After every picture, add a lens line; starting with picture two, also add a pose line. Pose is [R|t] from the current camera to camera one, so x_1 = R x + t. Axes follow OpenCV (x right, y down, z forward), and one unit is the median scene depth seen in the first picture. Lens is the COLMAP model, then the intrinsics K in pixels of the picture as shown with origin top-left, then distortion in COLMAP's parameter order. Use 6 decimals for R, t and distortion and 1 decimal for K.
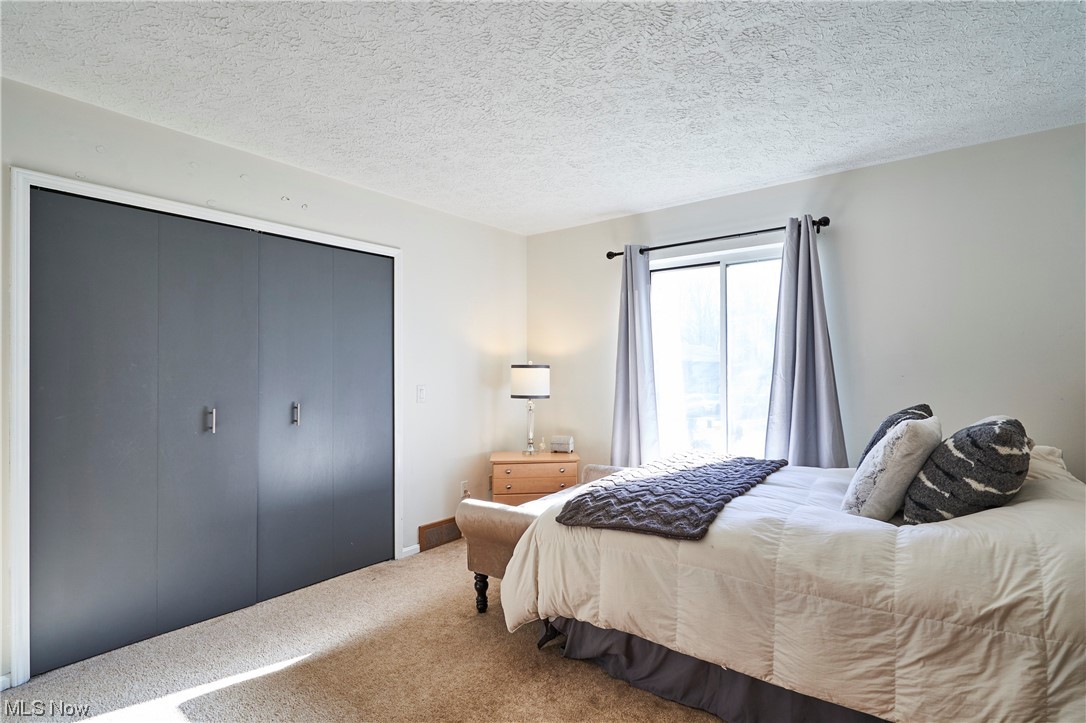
lens RADIAL K [[536.3, 0, 543.4], [0, 536.3, 364.4], [0, 0, 1]] dist [-0.004926, 0.002896]
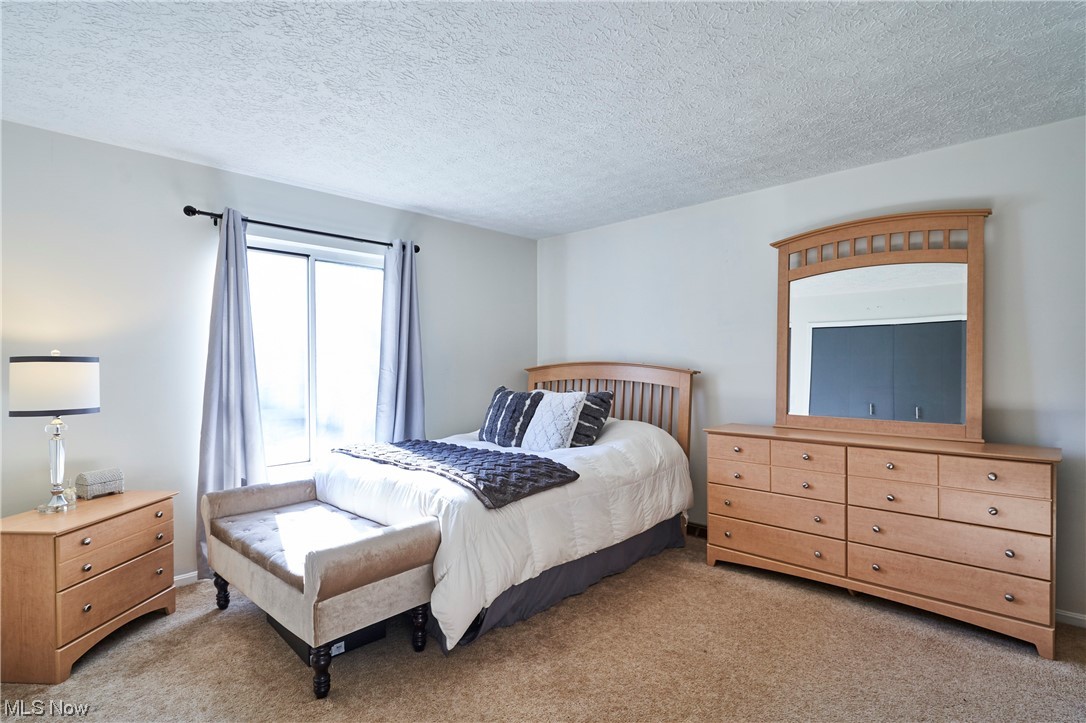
lens RADIAL K [[536.3, 0, 543.1], [0, 536.3, 363.3], [0, 0, 1]] dist [-0.004926, 0.002896]
pose [[0.118358, 0.004918, 0.992959, -0.641330], [-0.008177, 0.999959, -0.003978, 0.007495], [-0.992937, -0.007649, 0.118393, 0.494432]]
